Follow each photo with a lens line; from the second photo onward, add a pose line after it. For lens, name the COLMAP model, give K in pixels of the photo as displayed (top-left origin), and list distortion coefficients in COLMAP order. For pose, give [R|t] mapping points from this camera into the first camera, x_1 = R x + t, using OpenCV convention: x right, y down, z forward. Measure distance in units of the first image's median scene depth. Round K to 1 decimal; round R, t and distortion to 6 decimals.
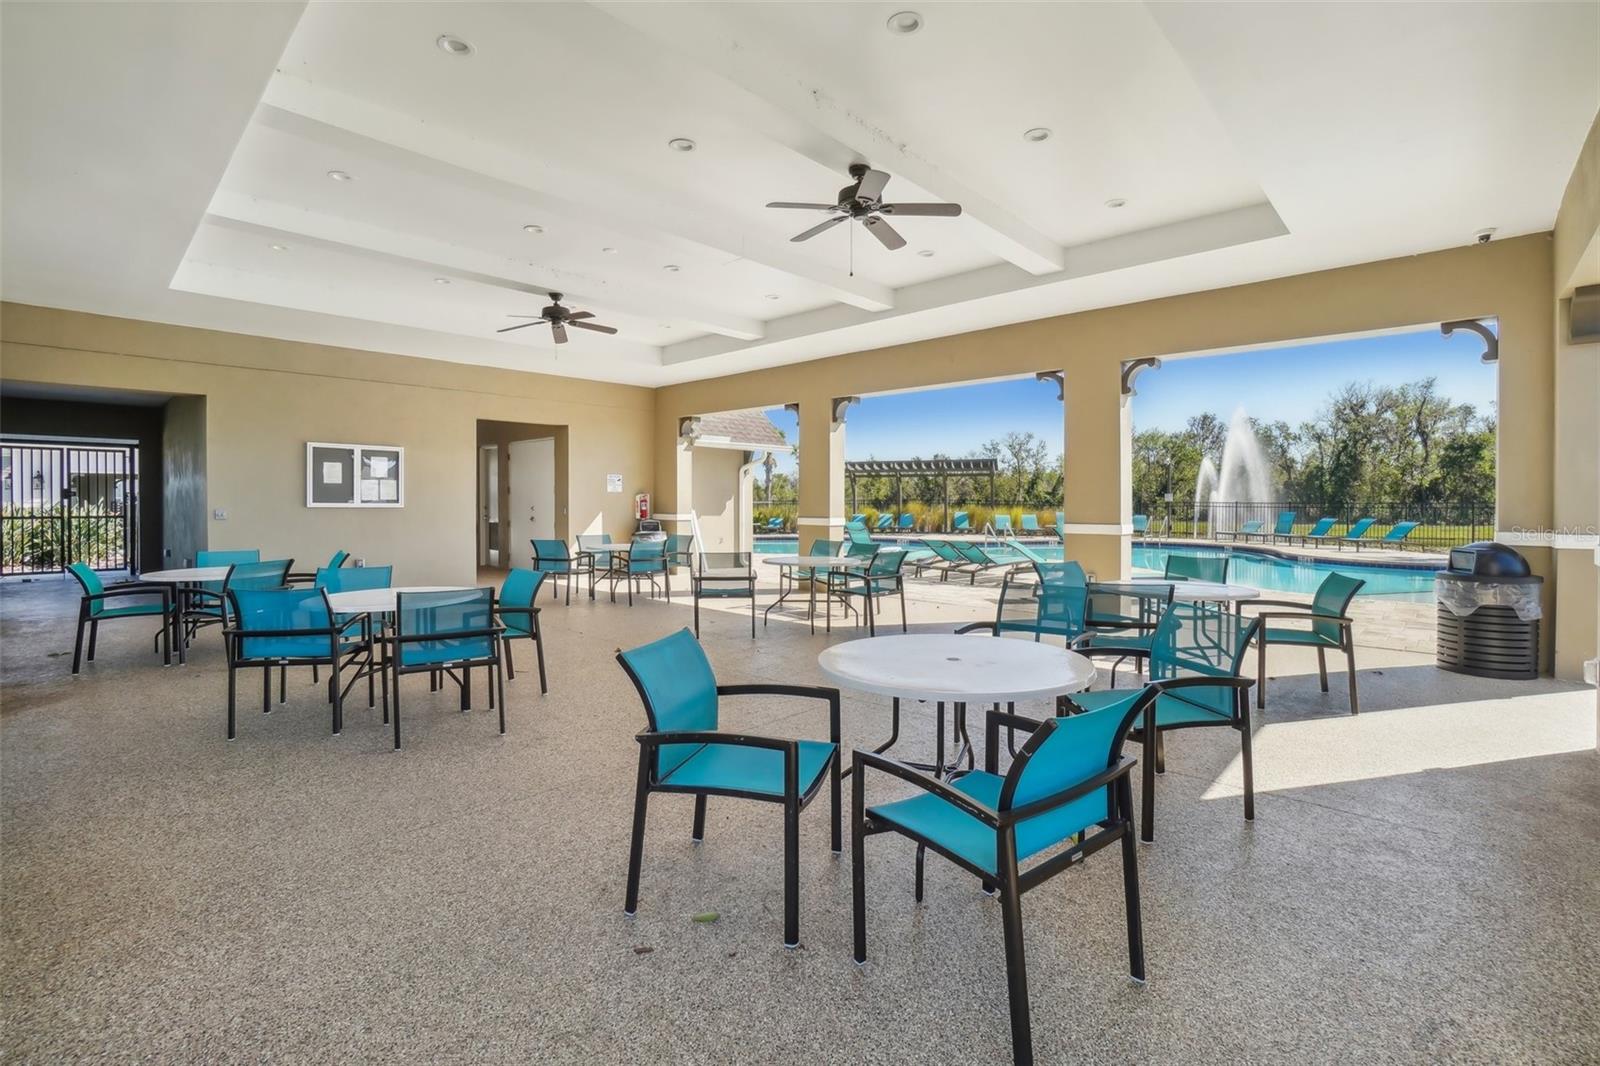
lens RADIAL K [[708.0, 0, 796.0], [0, 708.0, 505.4], [0, 0, 1]] dist [-0.051008, 0.000098]
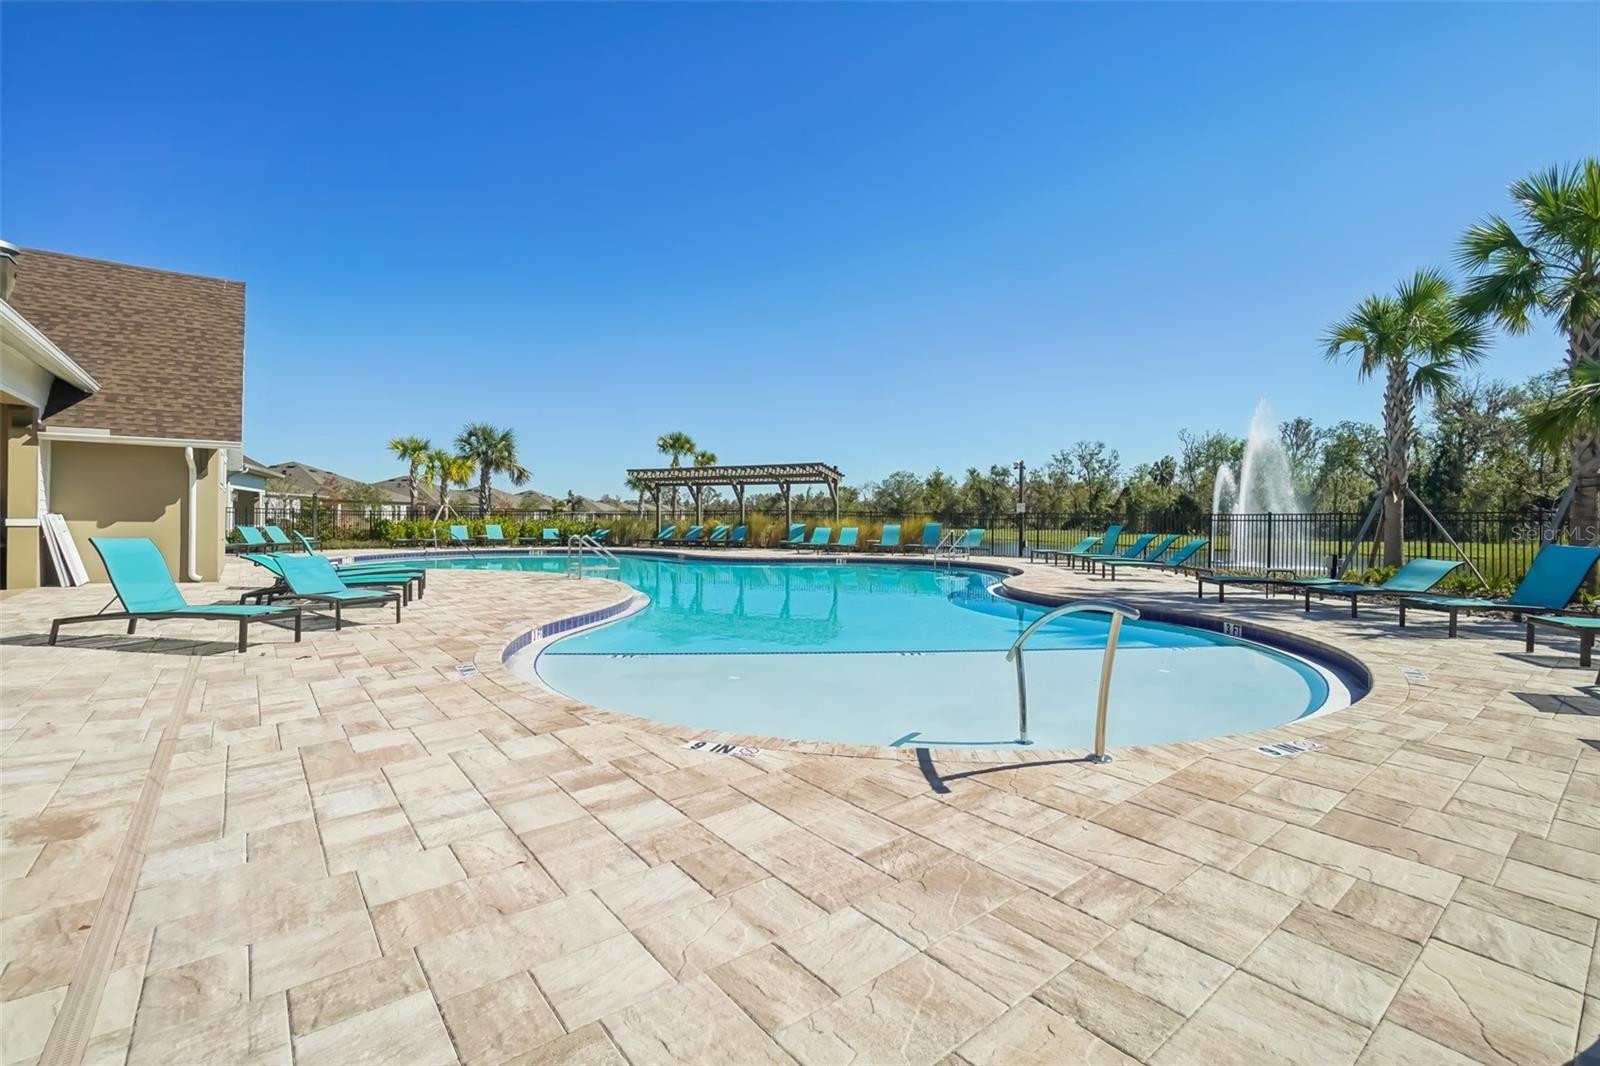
lens RADIAL K [[708.0, 0, 796.0], [0, 708.0, 505.4], [0, 0, 1]] dist [-0.051008, 0.000098]
pose [[0.989717, -0.000247, -0.143041, 0.118370], [-0.002652, 0.999795, -0.020075, 0.001386], [0.143017, 0.020247, 0.989513, 0.044513]]
